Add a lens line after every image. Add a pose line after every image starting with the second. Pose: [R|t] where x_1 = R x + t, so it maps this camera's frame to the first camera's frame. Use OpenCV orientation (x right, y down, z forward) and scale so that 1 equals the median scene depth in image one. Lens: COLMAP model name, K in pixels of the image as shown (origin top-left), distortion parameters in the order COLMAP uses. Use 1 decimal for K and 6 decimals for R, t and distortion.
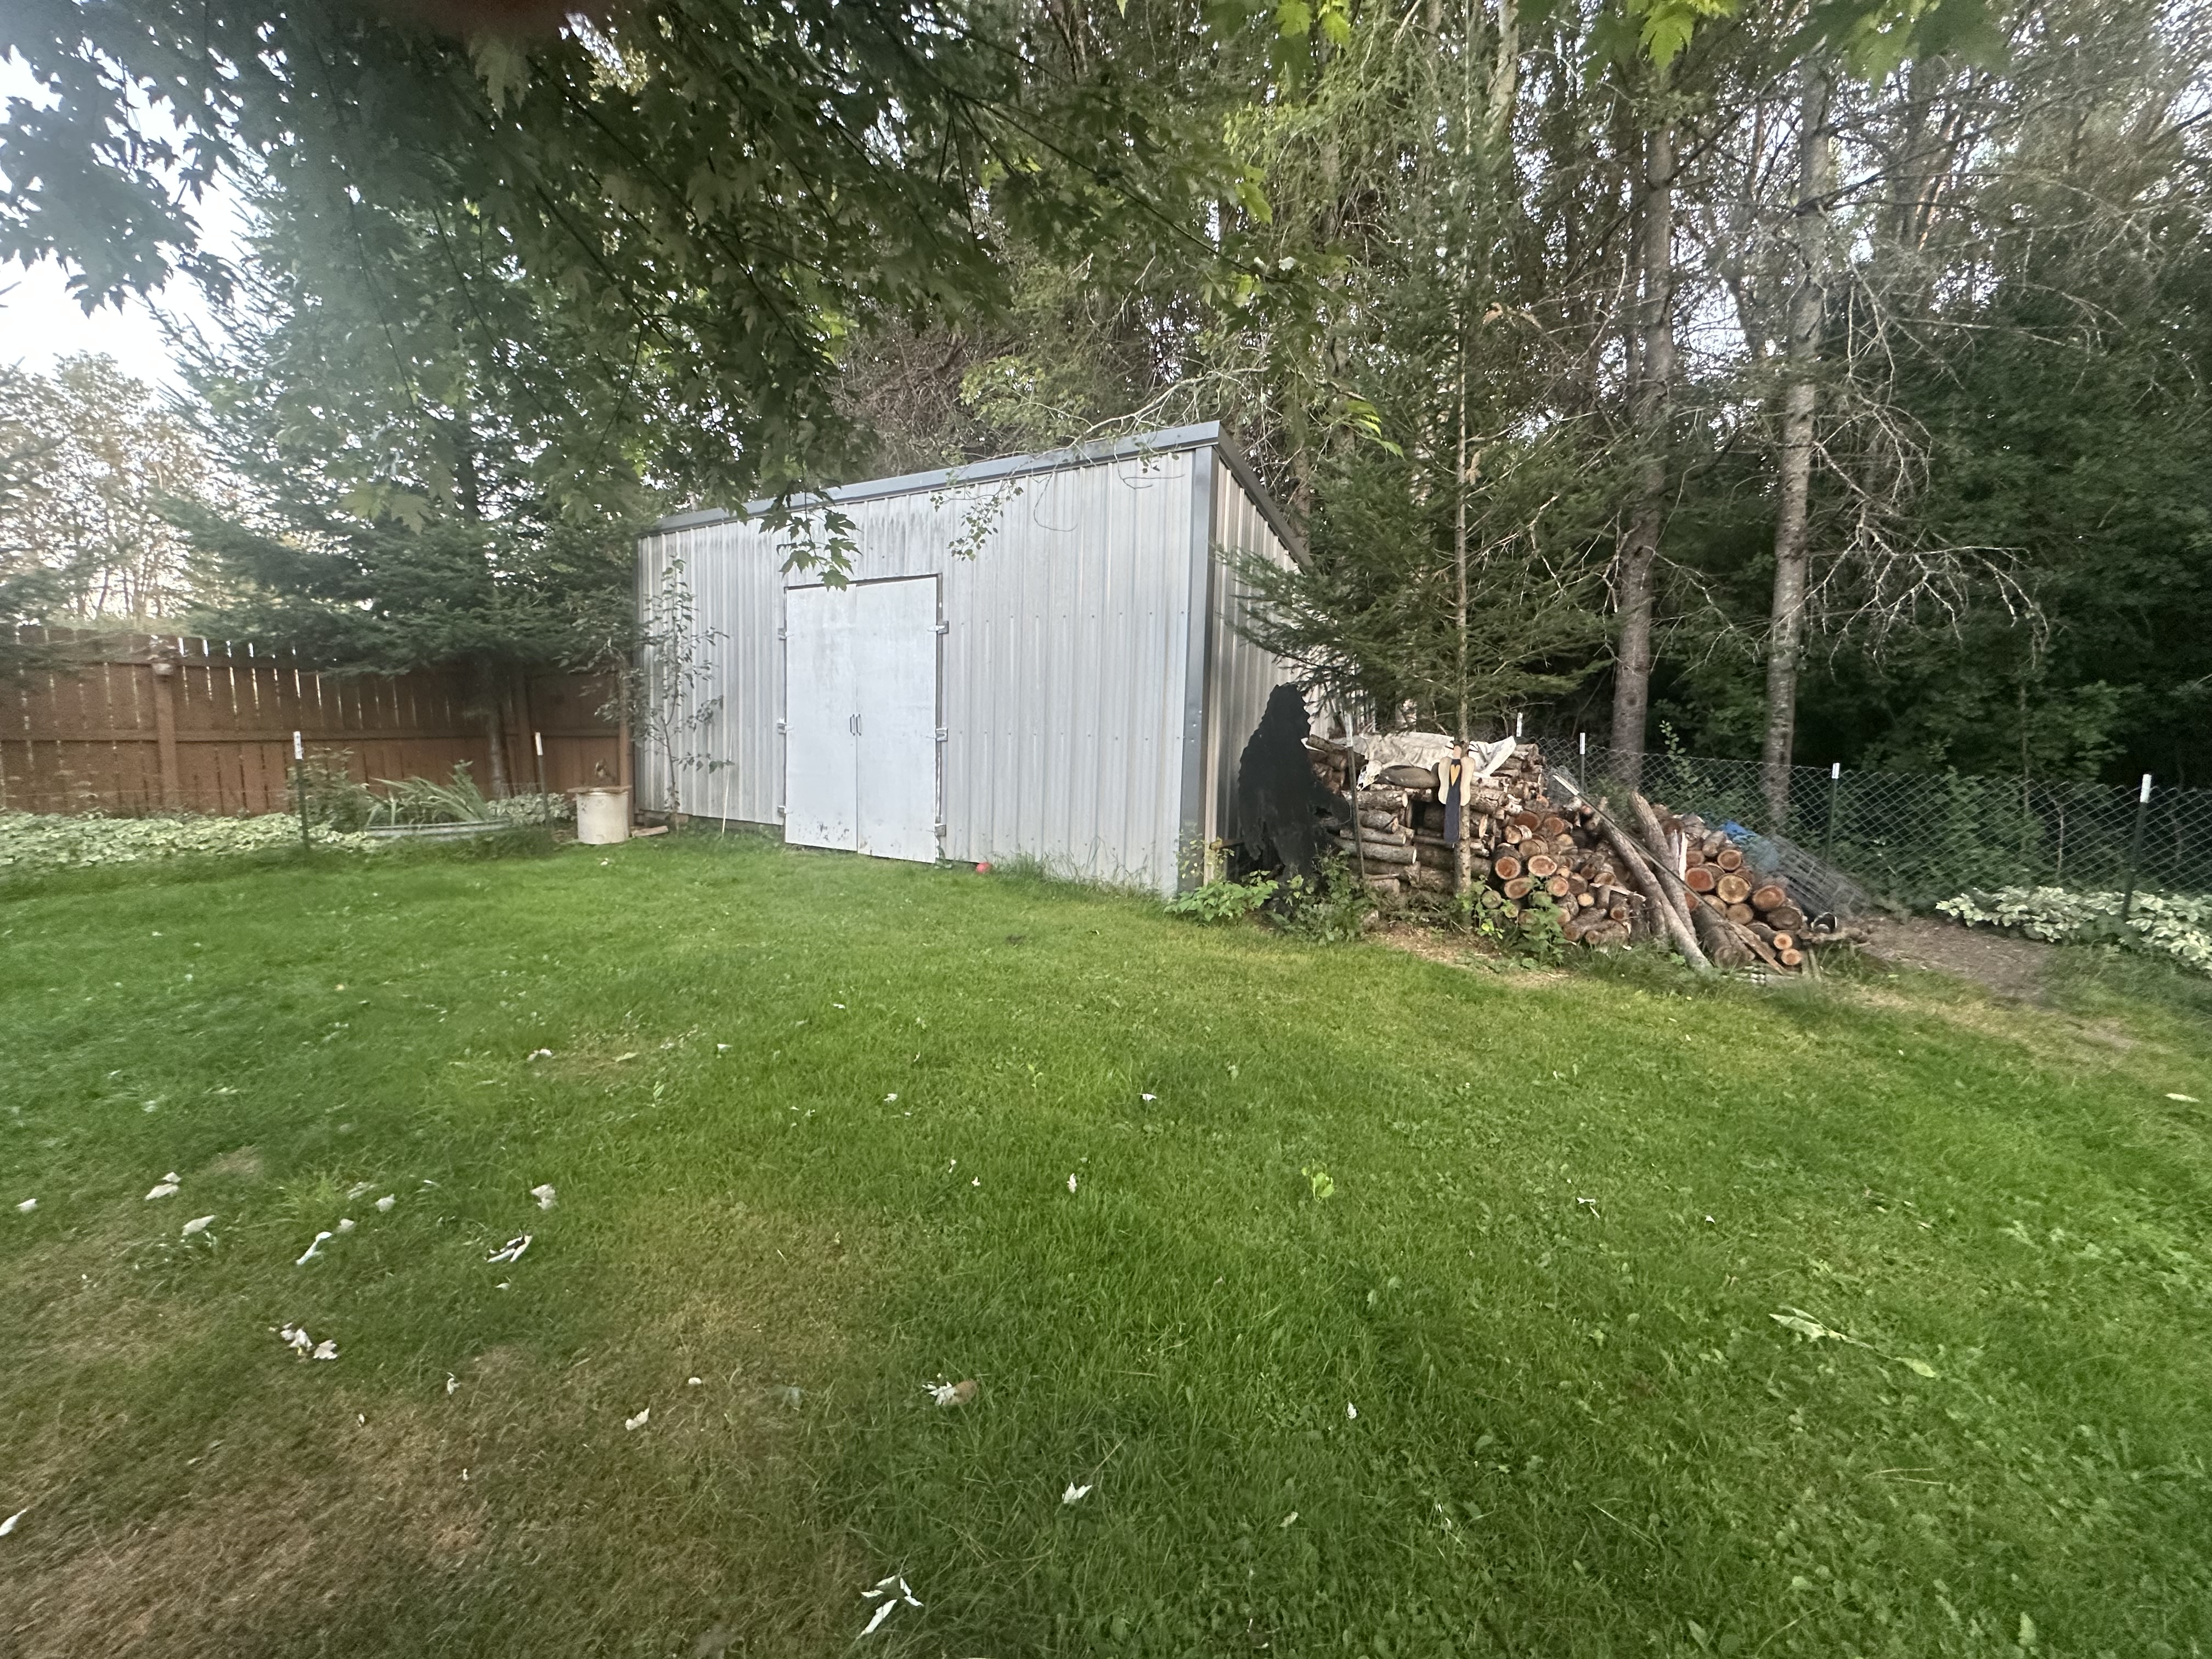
lens RADIAL K [[894.4, 0, 1106.0], [0, 894.4, 829.5], [0, 0, 1]] dist [-0.002921, 0.002921]
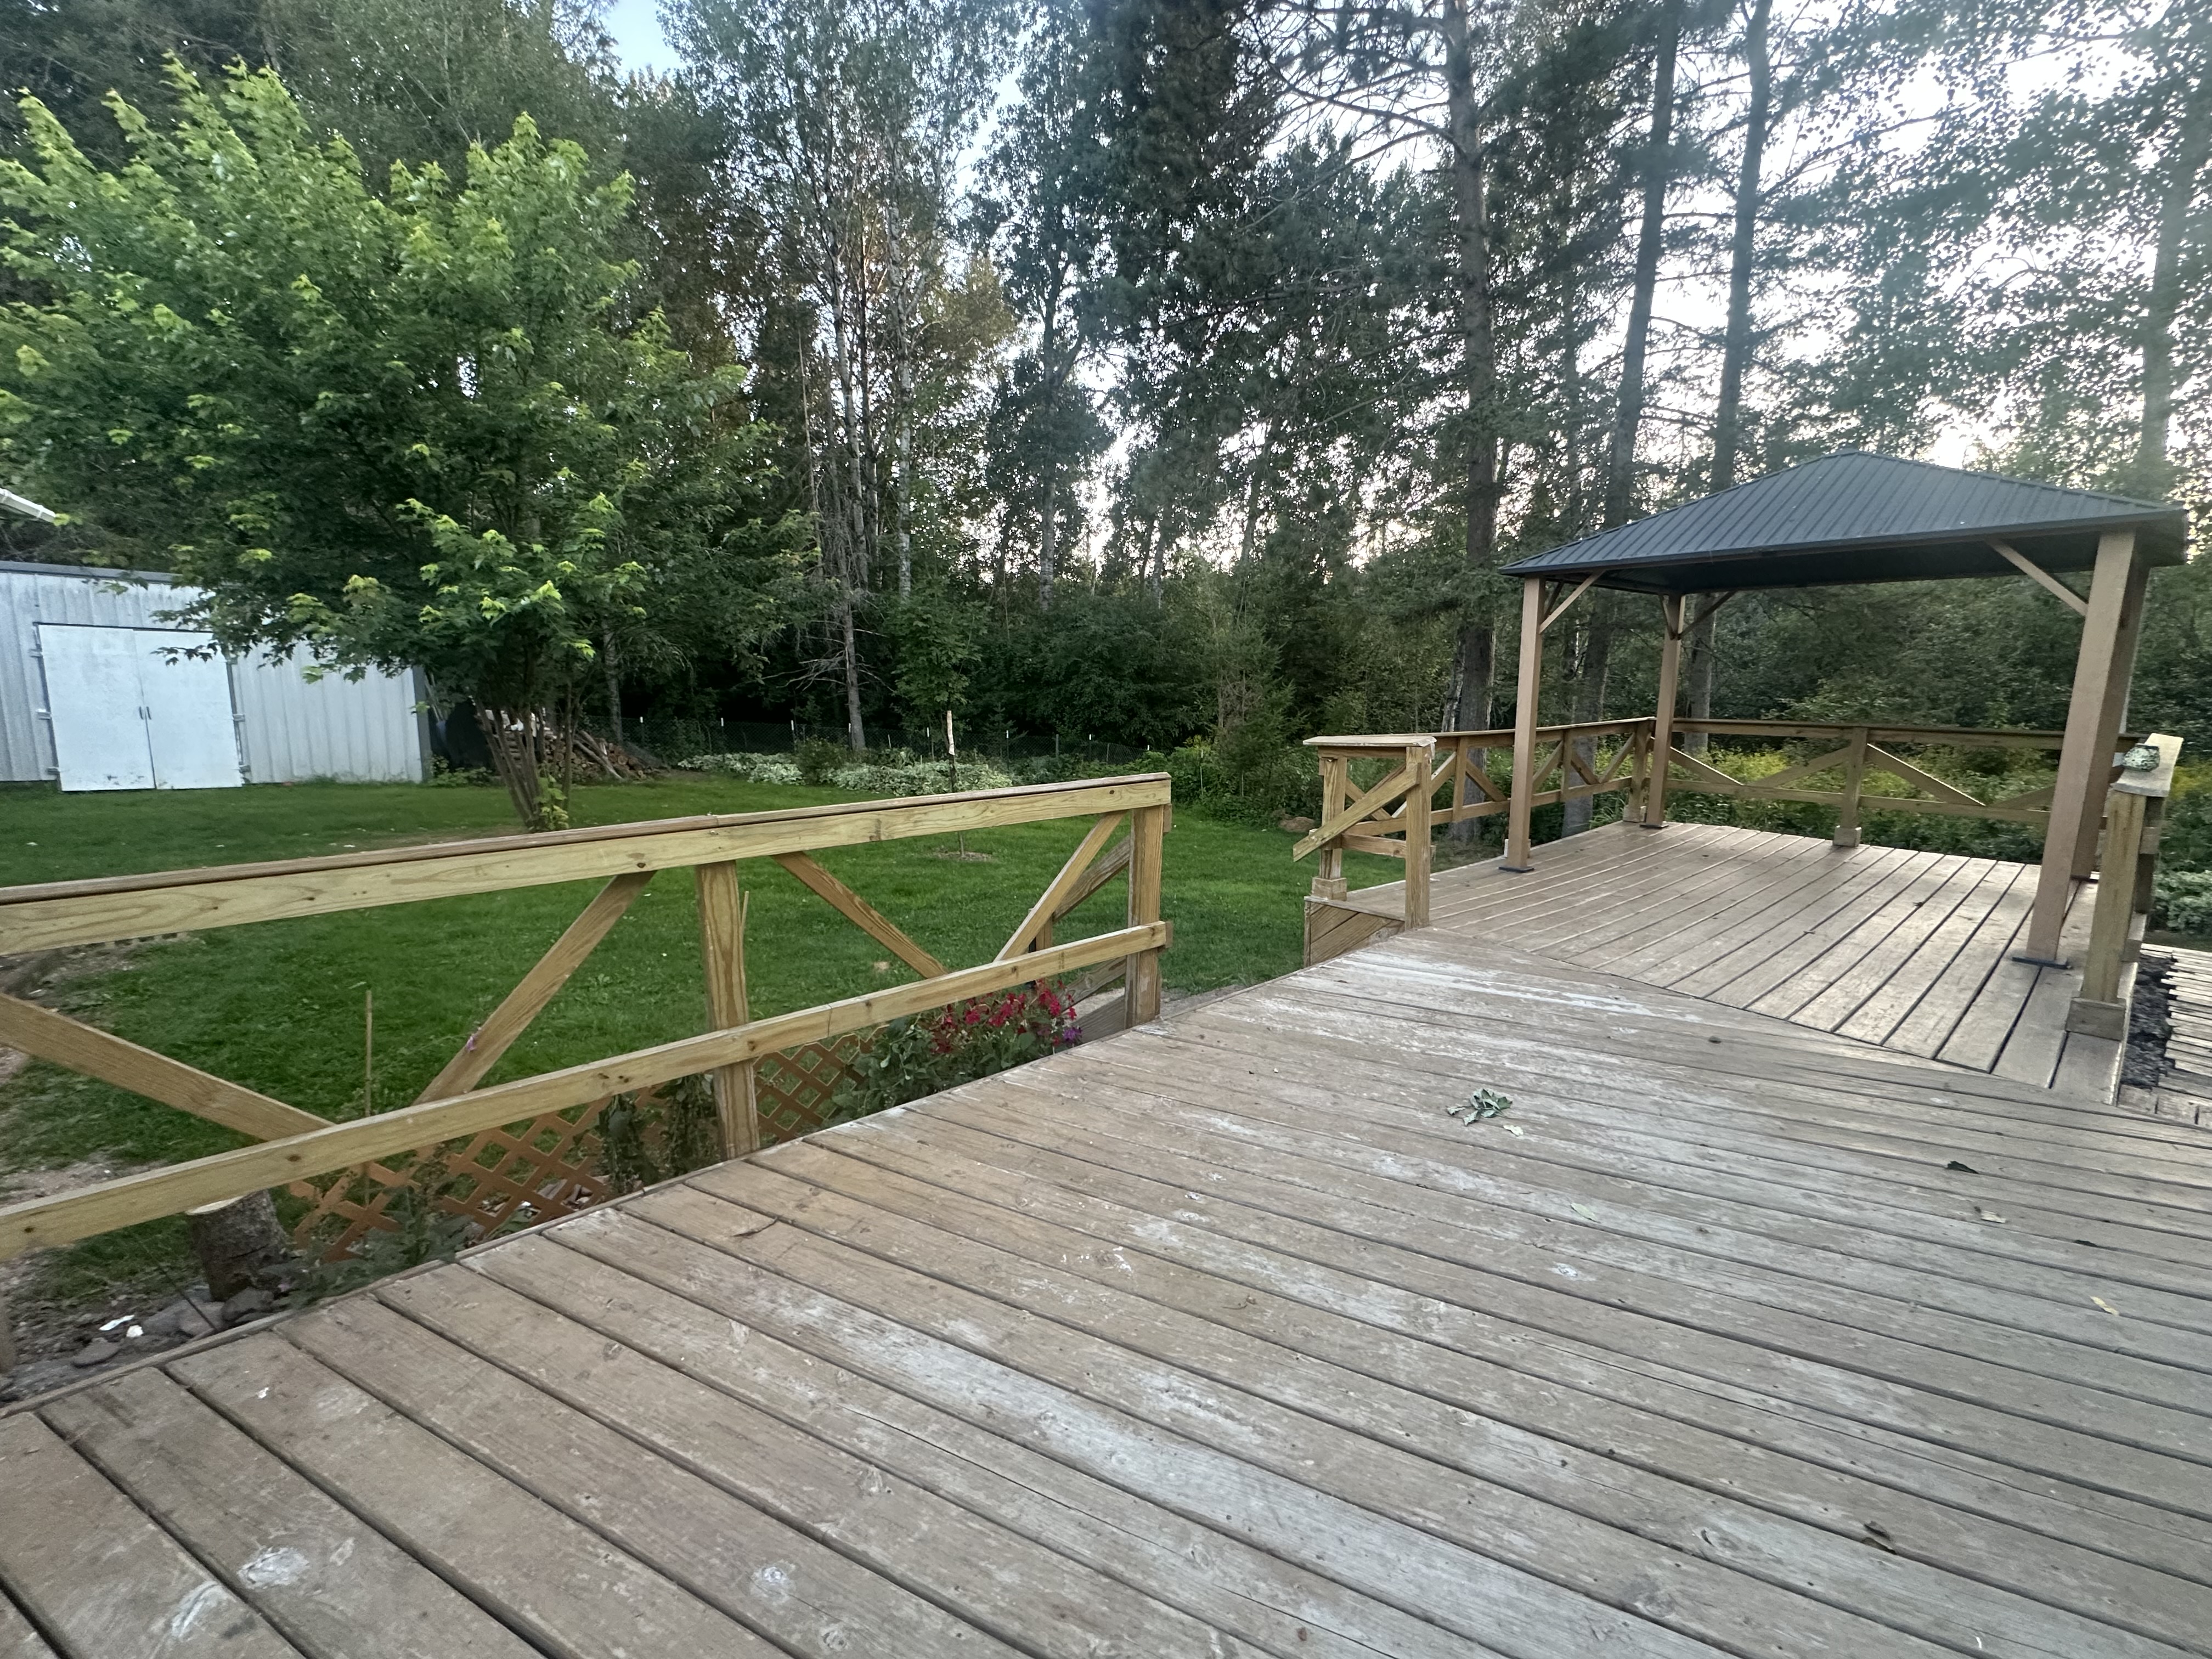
lens RADIAL K [[894.4, 0, 1106.0], [0, 894.4, 829.5], [0, 0, 1]] dist [-0.002921, 0.002921]
pose [[0.369322, -0.147572, 0.917509, -1.296141], [0.099763, 0.987901, 0.118736, 0.088144], [-0.923931, 0.047682, 0.379576, -1.424157]]
